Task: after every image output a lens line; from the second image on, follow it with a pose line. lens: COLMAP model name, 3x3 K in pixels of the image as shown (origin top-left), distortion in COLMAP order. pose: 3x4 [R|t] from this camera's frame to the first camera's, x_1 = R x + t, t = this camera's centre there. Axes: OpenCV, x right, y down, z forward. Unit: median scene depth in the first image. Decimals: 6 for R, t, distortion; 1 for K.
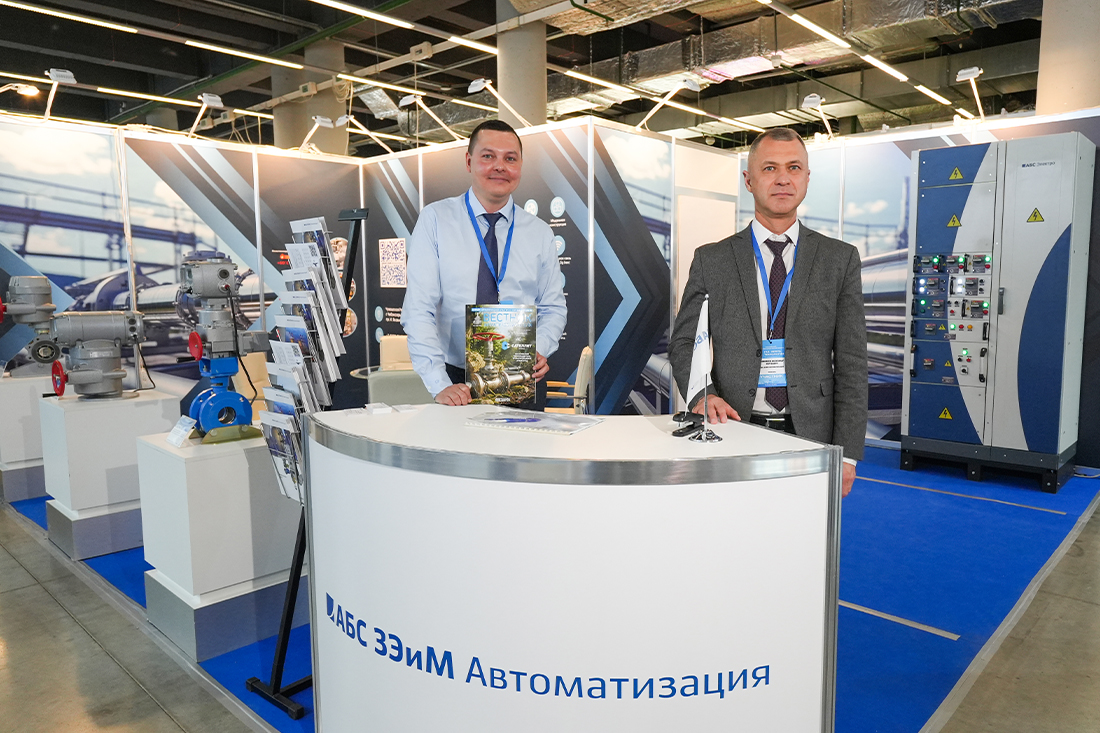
lens RADIAL K [[737.4, 0, 552.1], [0, 737.4, 365.2], [0, 0, 1]] dist [0.042204, 0.001754]
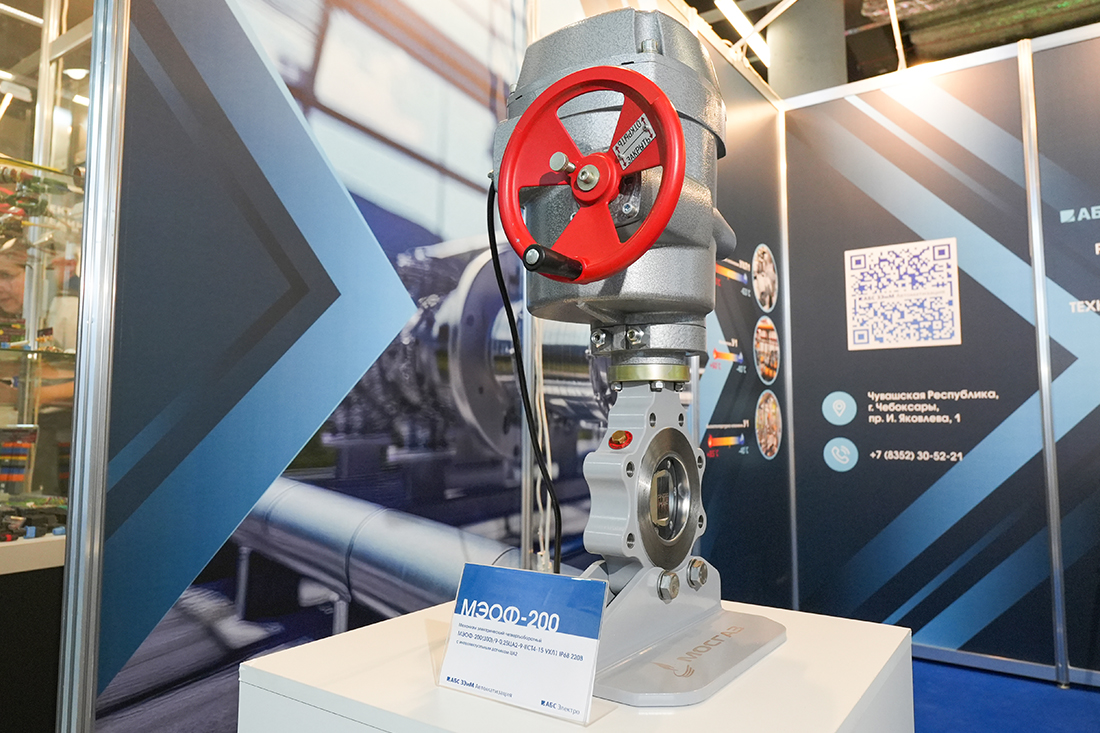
lens RADIAL K [[750.6, 0, 549.6], [0, 750.6, 360.6], [0, 0, 1]] dist [-0.005927, -0.000424]
pose [[0.990092, 0.009942, 0.140066, -0.617321], [0.017591, 0.980851, -0.193962, -0.013204], [-0.139313, 0.194504, 0.970958, 0.718478]]
